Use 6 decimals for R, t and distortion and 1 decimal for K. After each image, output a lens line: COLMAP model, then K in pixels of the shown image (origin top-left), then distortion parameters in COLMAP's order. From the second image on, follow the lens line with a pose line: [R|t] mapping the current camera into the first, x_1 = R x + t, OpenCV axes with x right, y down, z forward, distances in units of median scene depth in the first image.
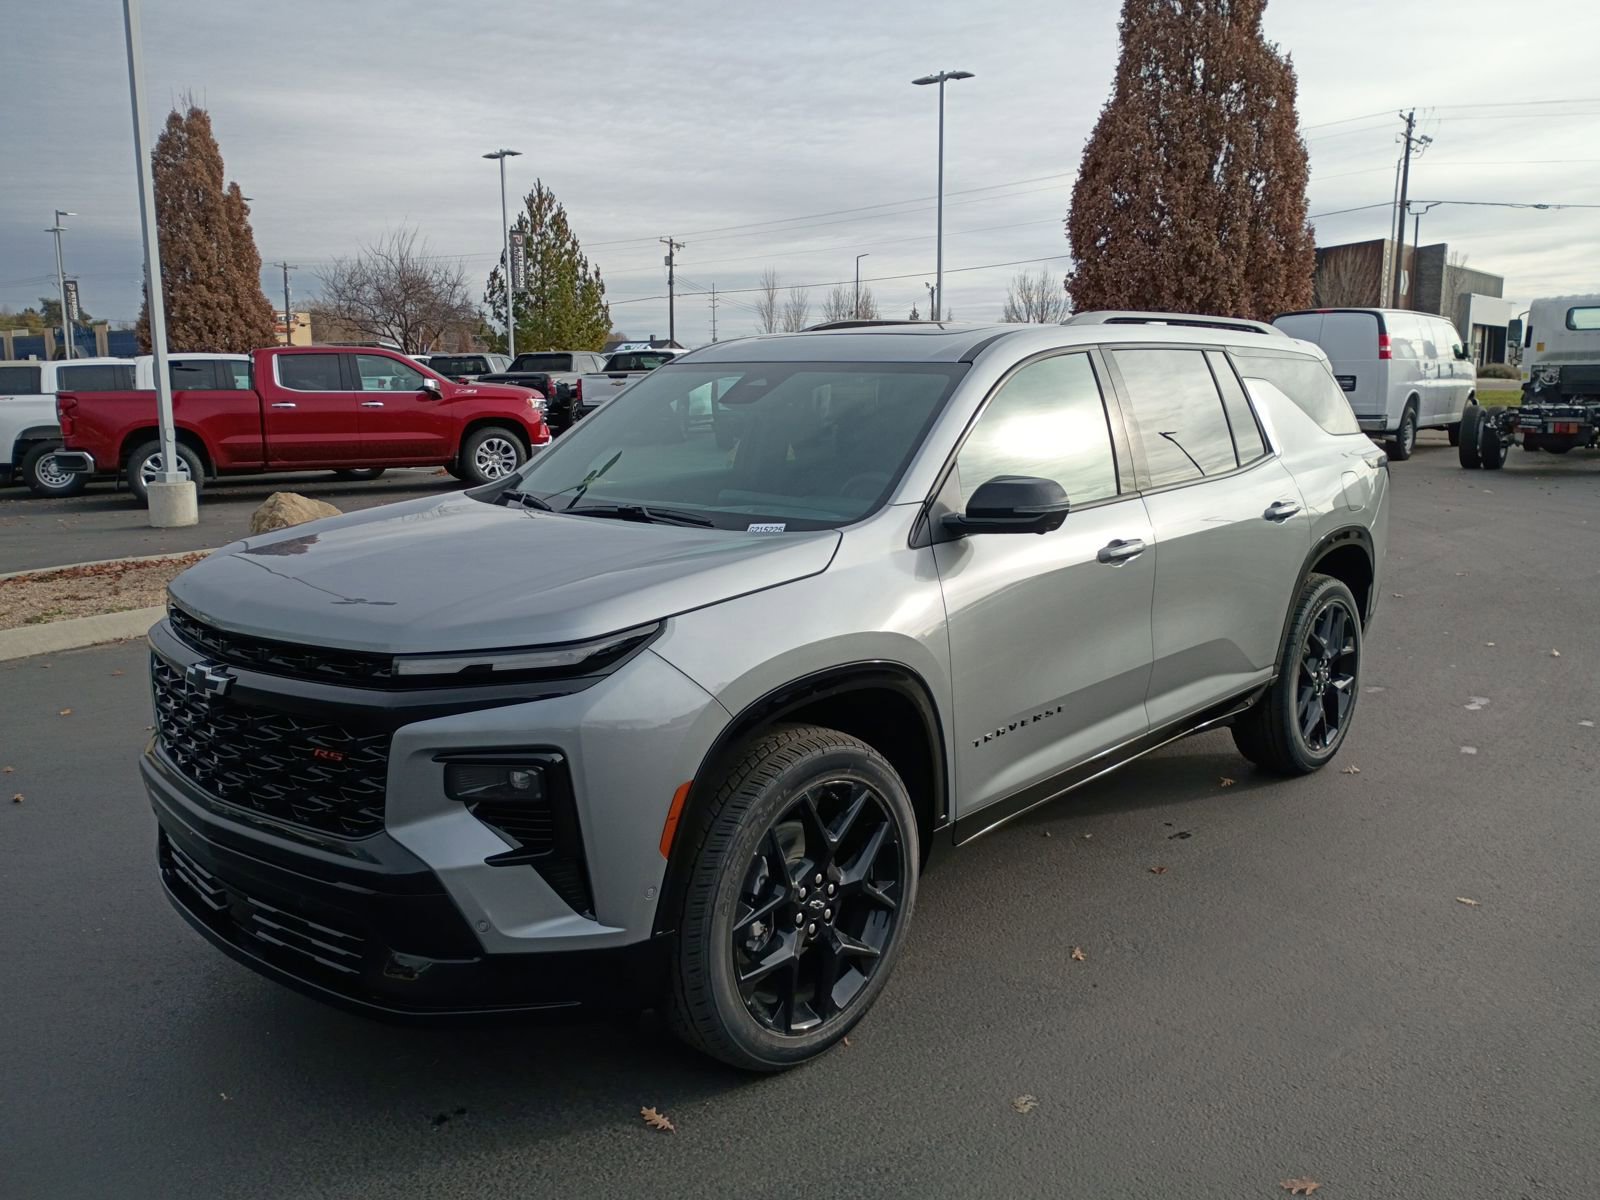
lens RADIAL K [[1341.7, 0, 800.0], [0, 1341.7, 600.0], [0, 0, 1]] dist [0.059061, -0.073694]
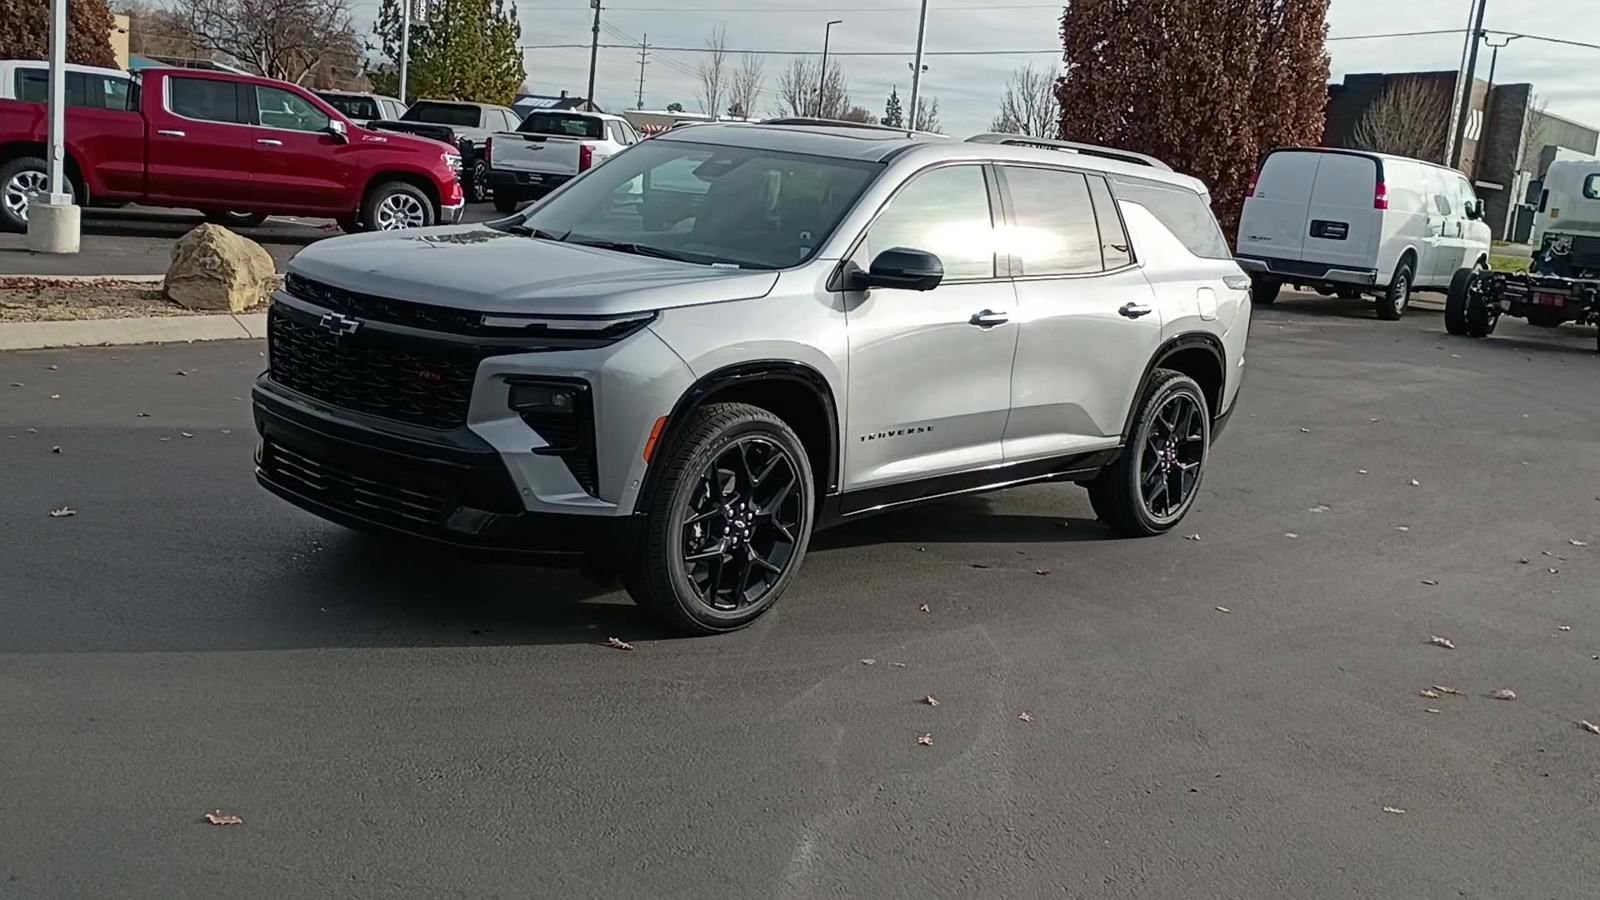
lens RADIAL K [[1699.9, 0, 849.4], [0, 1699.9, 428.3], [0, 0, 1]] dist [0.059660, -0.051532]
pose [[0.992884, 0.091510, 0.076202, -0.003365], [-0.090544, 0.995763, -0.016045, 0.025145], [-0.077348, 0.009031, 0.996963, -0.147648]]
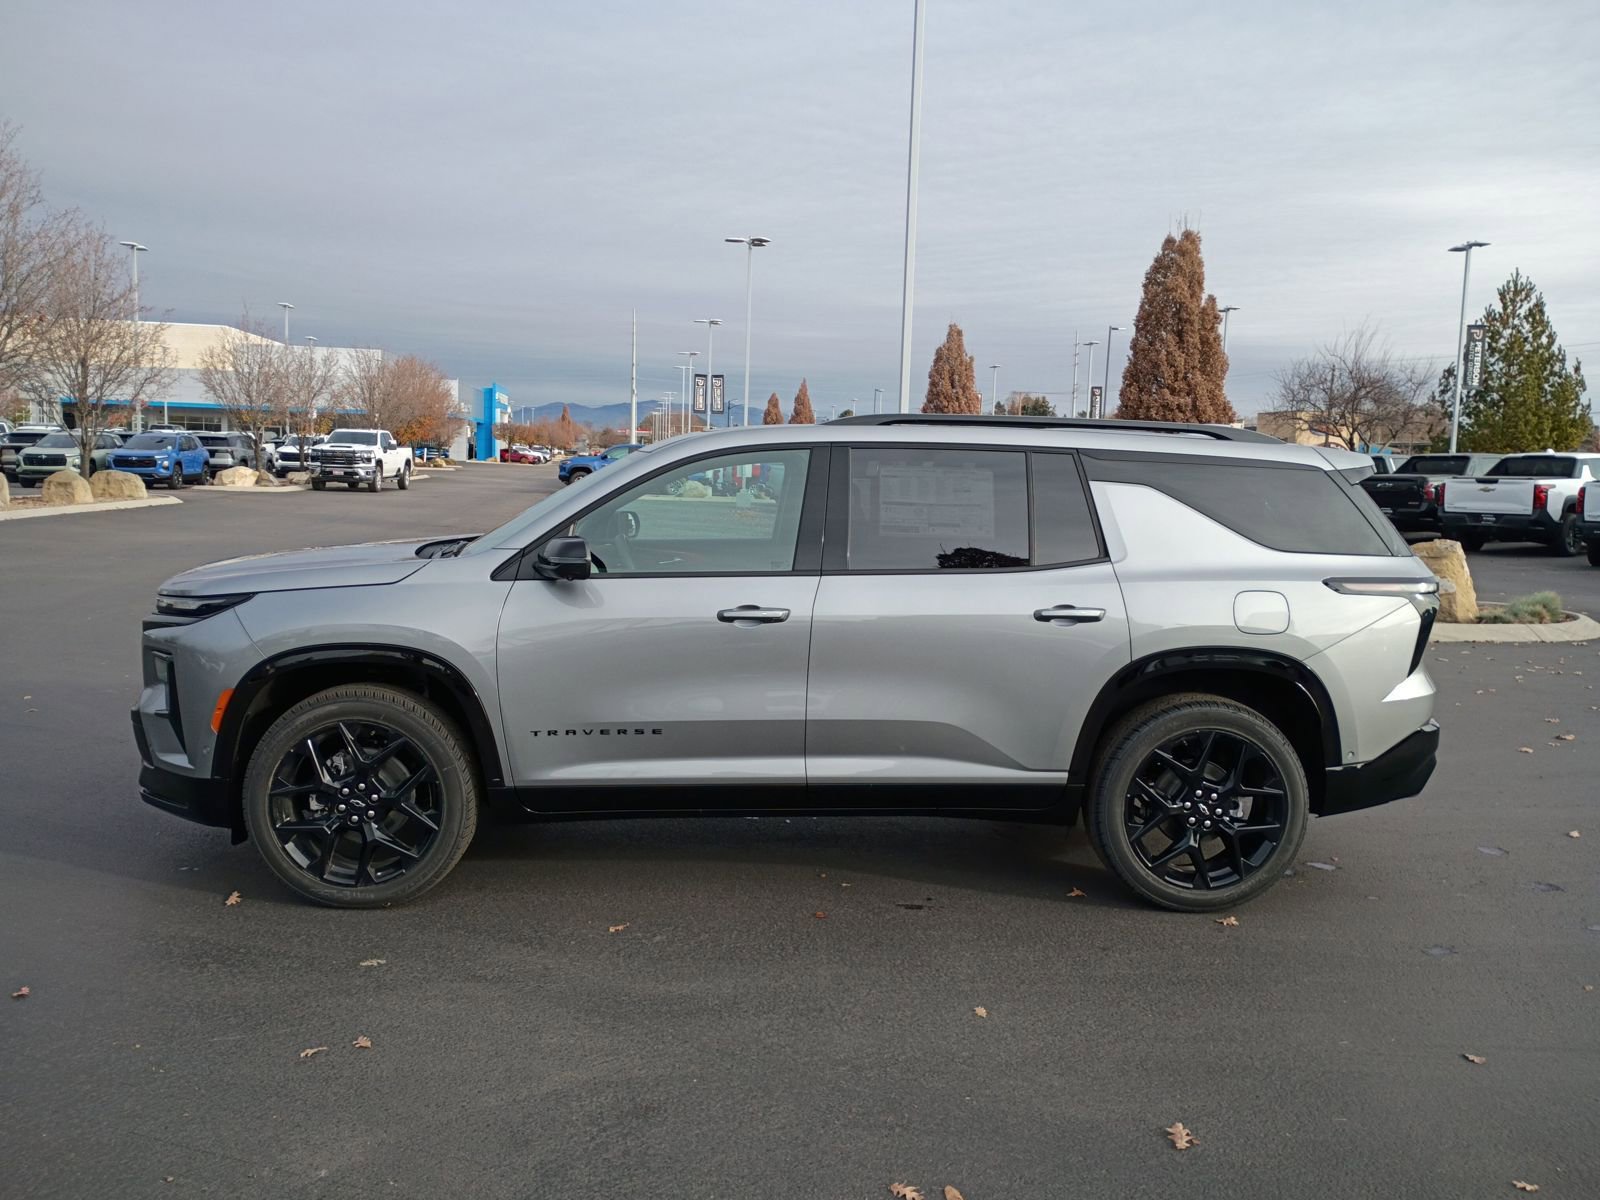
lens RADIAL K [[1342.3, 0, 776.6], [0, 1342.3, 590.5], [0, 0, 1]] dist [0.050490, -0.007782]
pose [[0.709684, 0.096590, -0.697867, 0.241604], [-0.151300, 0.988341, -0.017069, -0.009219], [0.688082, 0.117701, 0.716024, 0.038548]]
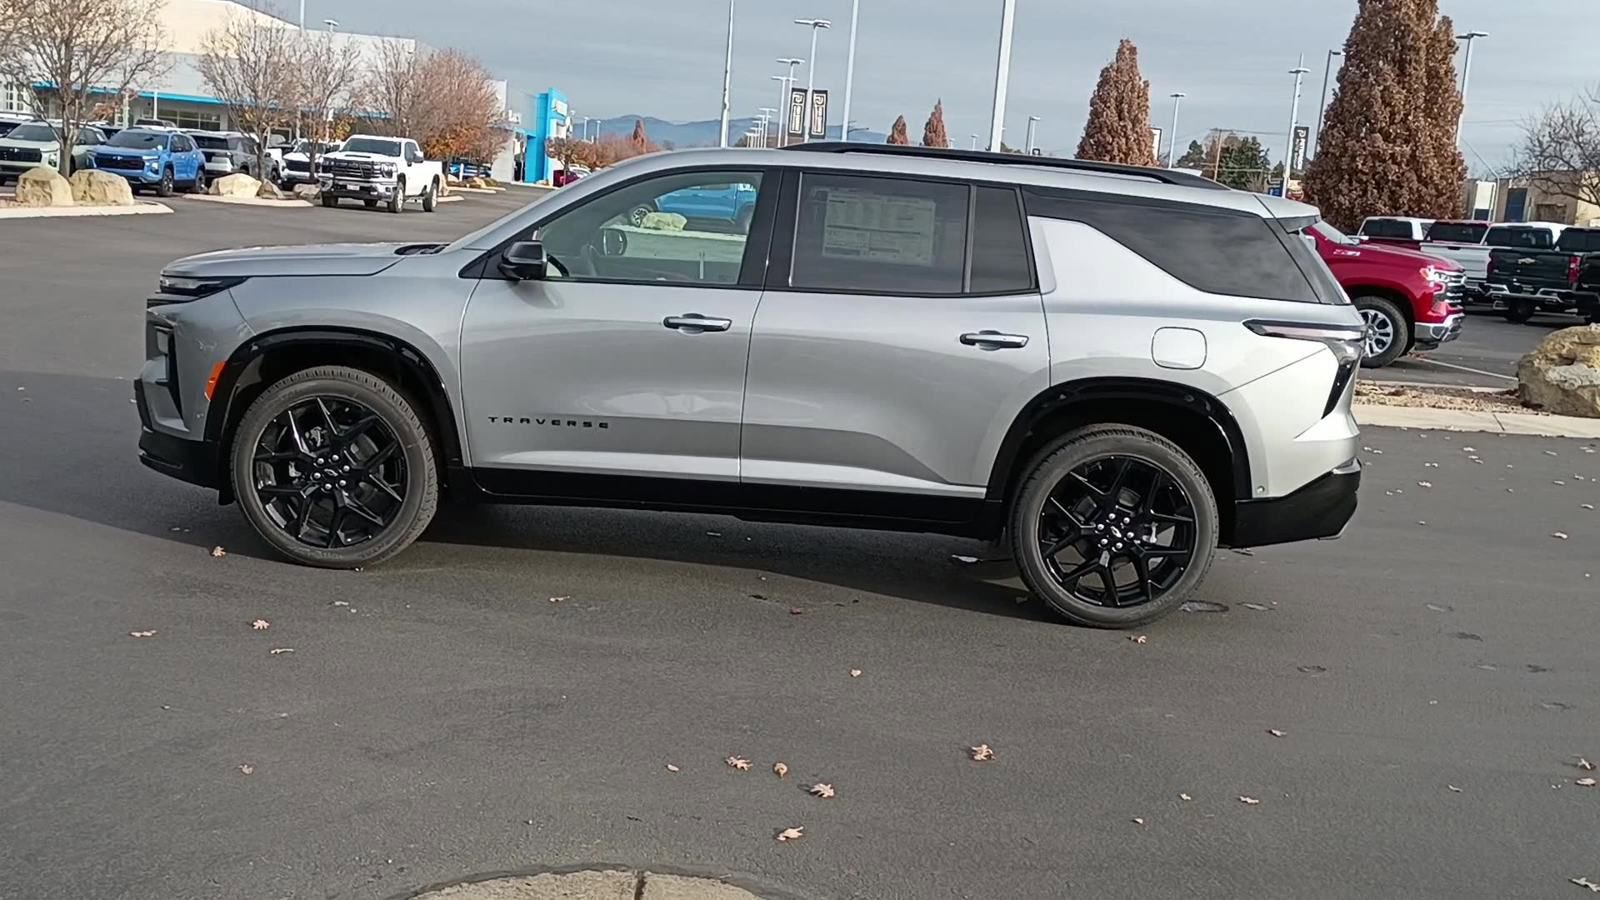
lens RADIAL K [[1711.4, 0, 800.0], [0, 1711.4, 450.0], [0, 0, 1]] dist [0.046026, 0.009868]
pose [[0.660055, 0.170072, -0.731712, 0.341798], [-0.206858, 0.977528, 0.040606, -0.001030], [0.722175, 0.124559, 0.680403, -0.004312]]
